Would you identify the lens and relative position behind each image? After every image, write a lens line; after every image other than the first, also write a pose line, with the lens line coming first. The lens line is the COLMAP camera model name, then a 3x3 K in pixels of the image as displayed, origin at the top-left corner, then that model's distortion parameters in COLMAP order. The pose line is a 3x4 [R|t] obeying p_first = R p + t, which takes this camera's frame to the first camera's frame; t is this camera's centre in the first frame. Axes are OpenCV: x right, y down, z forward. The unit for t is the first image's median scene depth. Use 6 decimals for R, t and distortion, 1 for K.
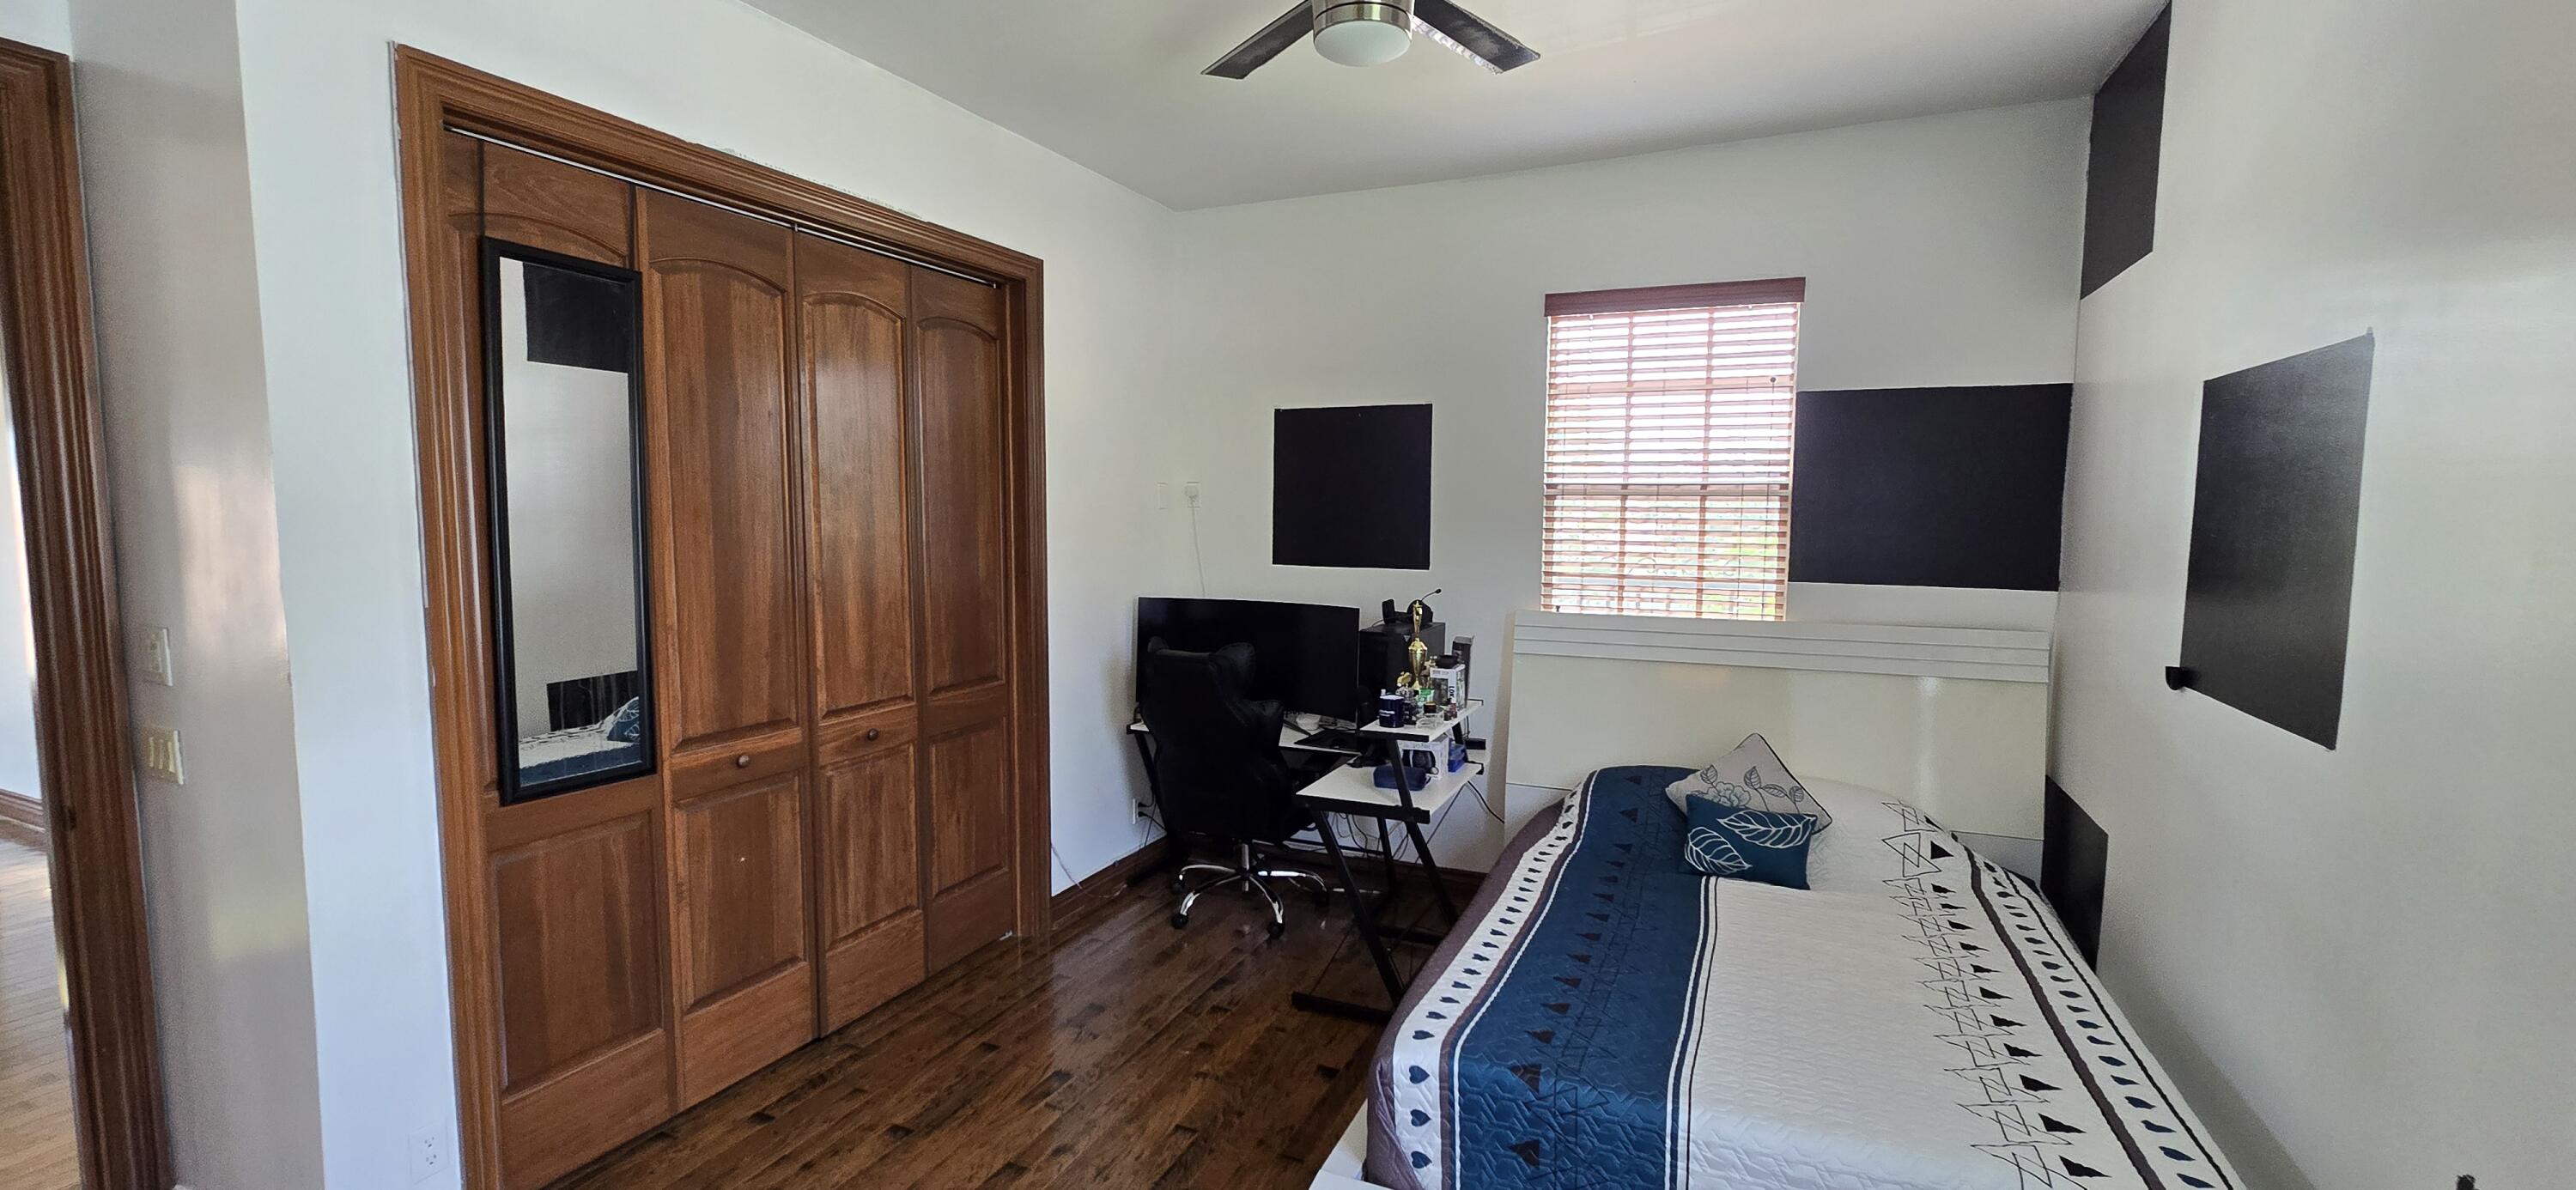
lens RADIAL K [[1038.0, 0, 1291.3], [0, 1038.0, 596.9], [0, 0, 1]] dist [0.000704, -0.000104]
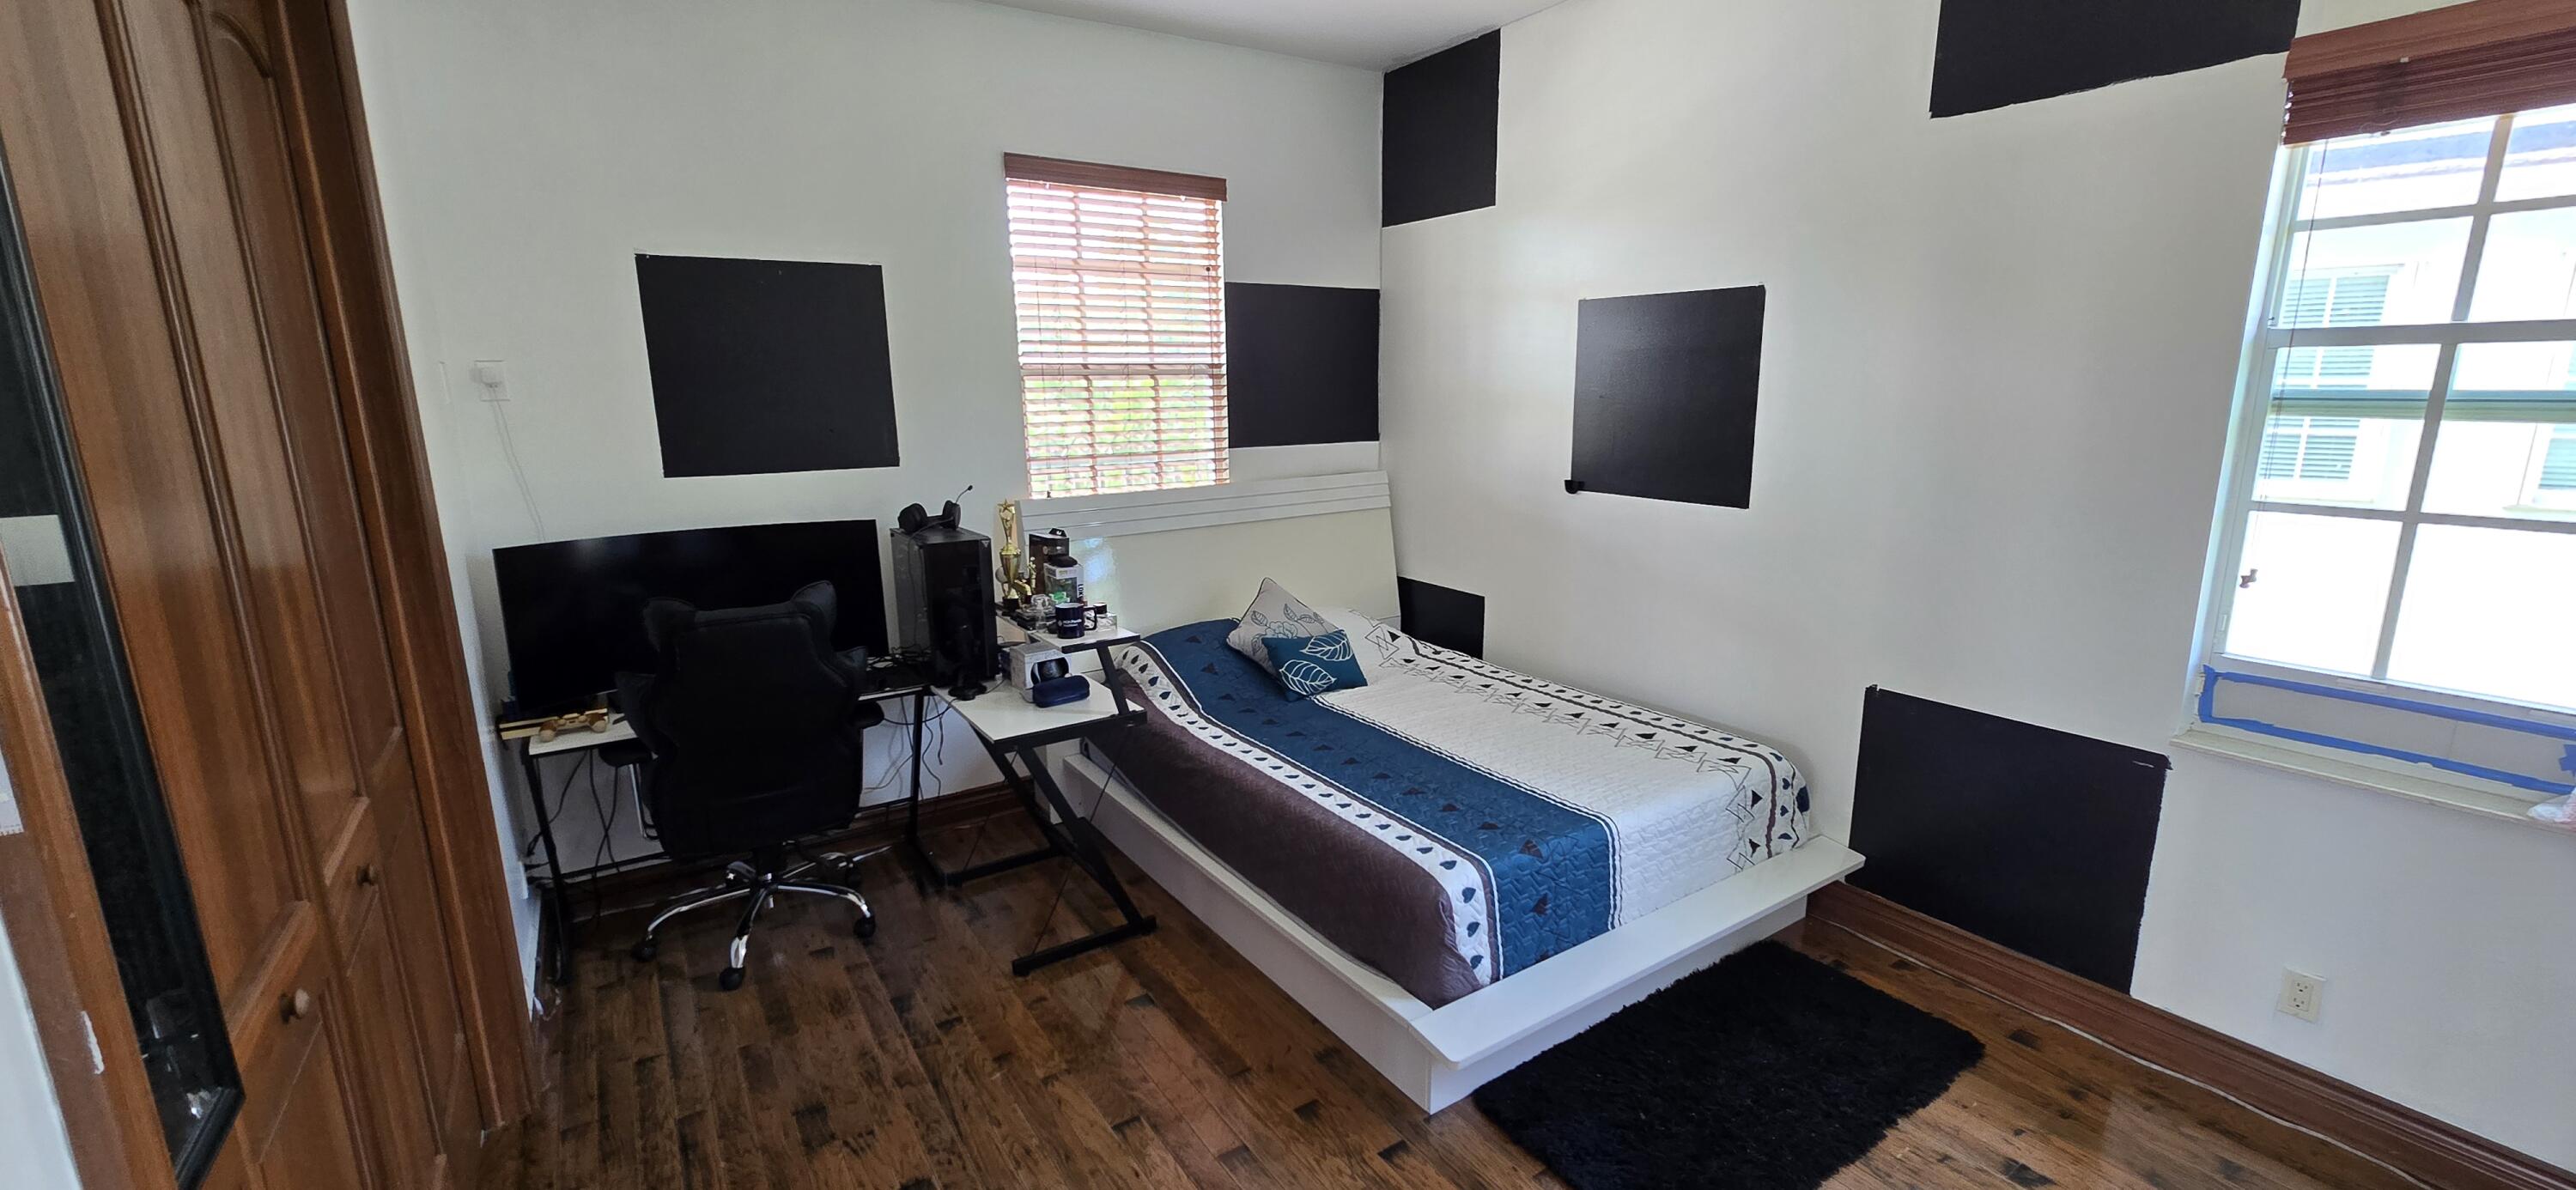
lens RADIAL K [[1038.0, 0, 1291.3], [0, 1038.0, 596.9], [0, 0, 1]] dist [0.000704, -0.000104]
pose [[0.541963, -0.185033, 0.819780, -0.485431], [0.089721, 0.982625, 0.162473, -0.035384], [-0.835600, -0.014503, 0.549148, 0.307458]]
